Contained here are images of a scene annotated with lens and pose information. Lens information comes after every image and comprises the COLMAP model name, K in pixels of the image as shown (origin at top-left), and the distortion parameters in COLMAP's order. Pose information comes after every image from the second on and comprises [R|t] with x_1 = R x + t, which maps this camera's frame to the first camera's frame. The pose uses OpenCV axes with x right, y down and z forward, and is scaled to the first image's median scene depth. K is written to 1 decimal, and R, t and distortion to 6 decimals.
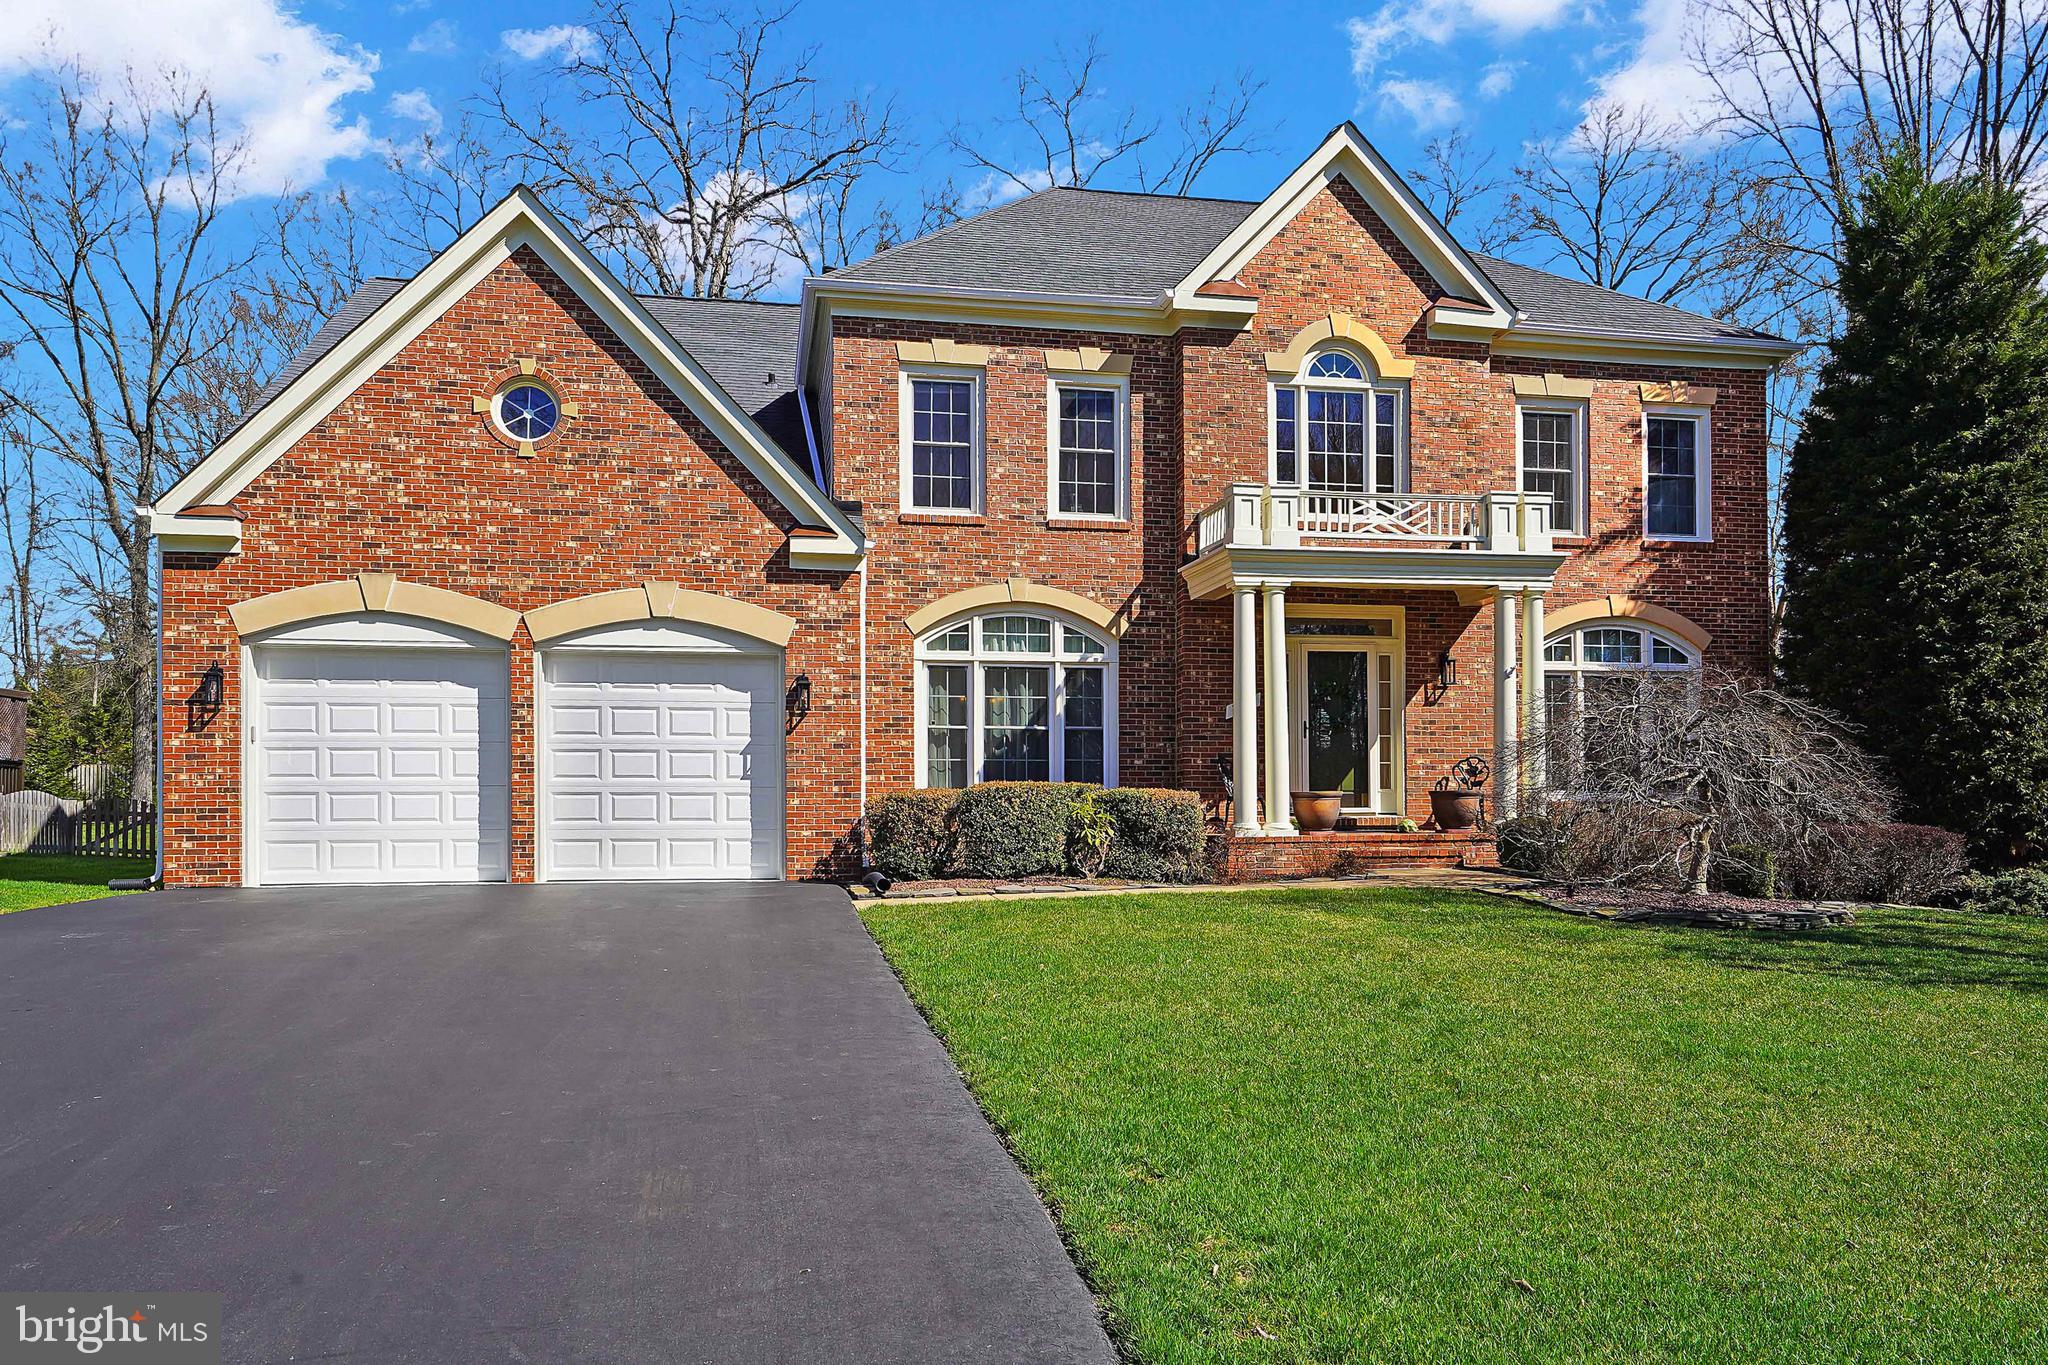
lens RADIAL K [[1409.1, 0, 1023.6], [0, 1409.1, 720.0], [0, 0, 1]] dist [0.015418, -0.006207]
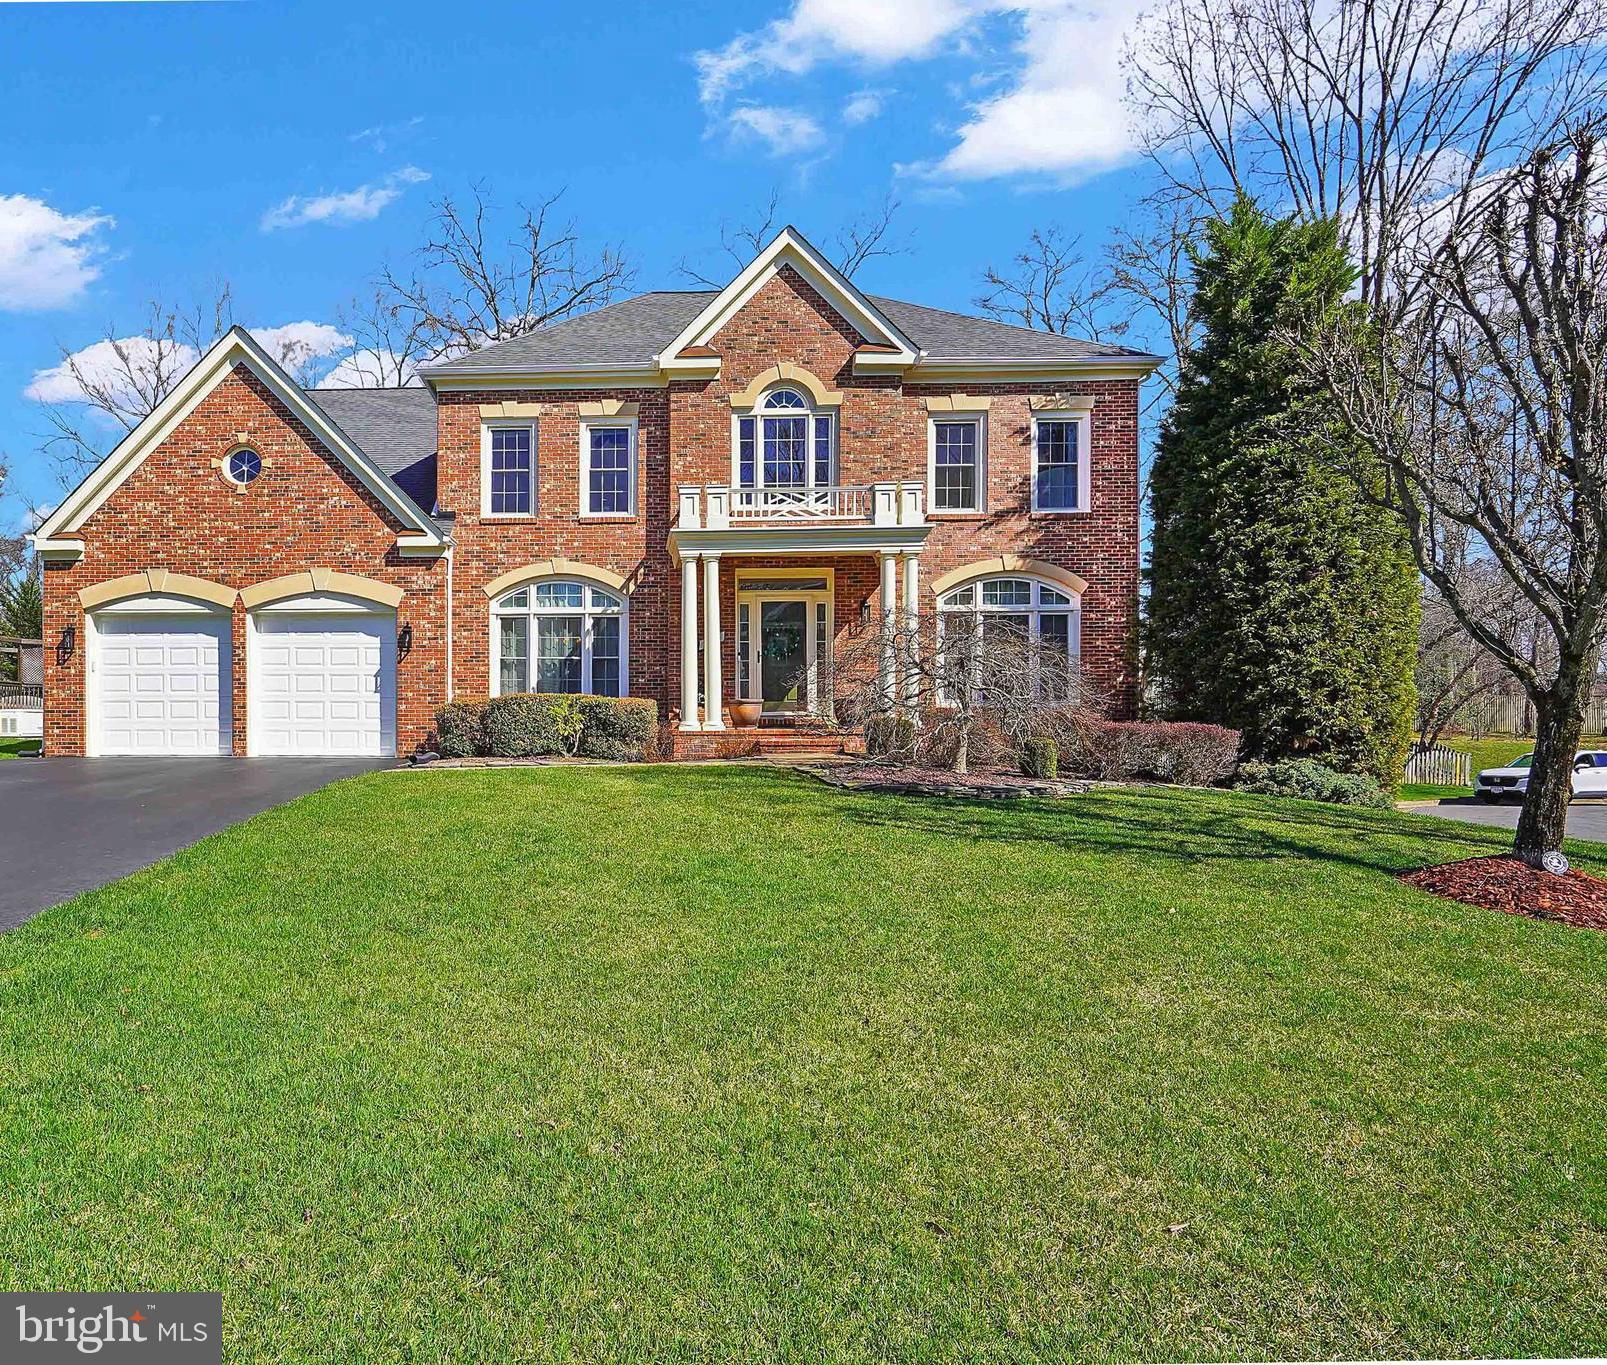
lens RADIAL K [[940.6, 0, 803.5], [0, 940.6, 682.5], [0, 0, 1]] dist [-0.001336, 0.000457]
pose [[0.973967, -0.007880, -0.226554, 0.465710], [0.011949, 0.999791, 0.016594, 0.017826], [0.226376, -0.018869, 0.973857, 0.082827]]
